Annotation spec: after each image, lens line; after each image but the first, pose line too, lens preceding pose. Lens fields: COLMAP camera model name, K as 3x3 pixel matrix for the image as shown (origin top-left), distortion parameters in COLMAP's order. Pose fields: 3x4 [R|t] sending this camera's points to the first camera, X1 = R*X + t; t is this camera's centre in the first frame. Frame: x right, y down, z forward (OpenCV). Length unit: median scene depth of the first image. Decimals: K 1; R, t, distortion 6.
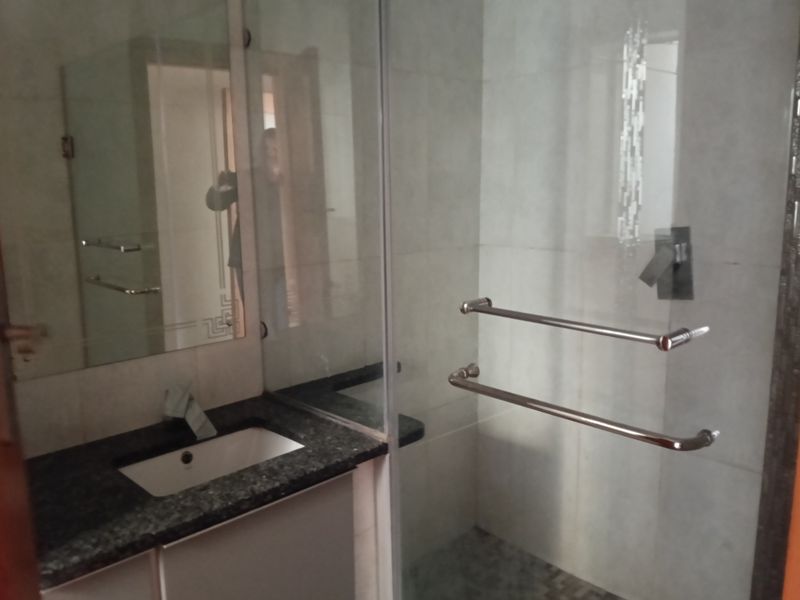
lens RADIAL K [[657.8, 0, 400.0], [0, 657.8, 300.0], [0, 0, 1]] dist [0.008957, 0.000573]
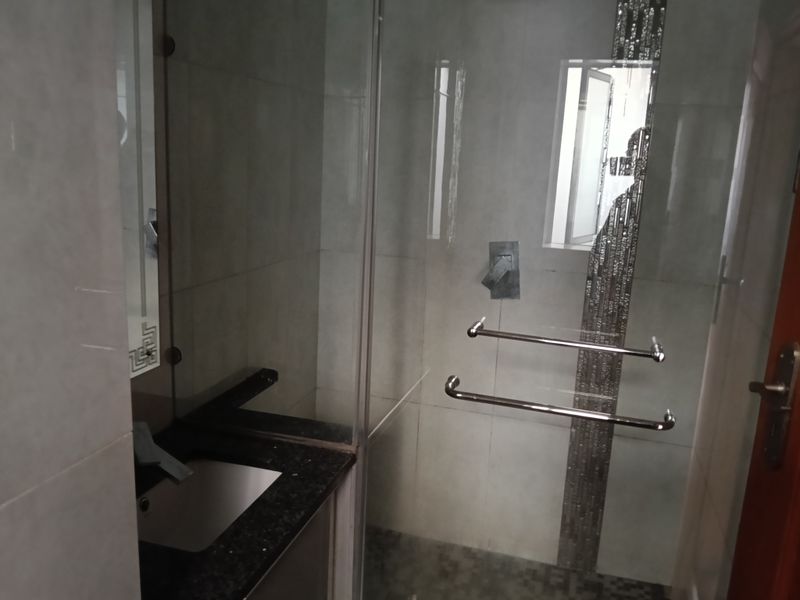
lens RADIAL K [[651.6, 0, 400.0], [0, 651.6, 300.0], [0, 0, 1]] dist [0.005278, -0.006265]
pose [[0.868402, -0.050405, 0.493293, -0.407007], [0.028015, 0.998218, 0.052681, -0.077938], [-0.495070, -0.031929, 0.868266, 0.034171]]
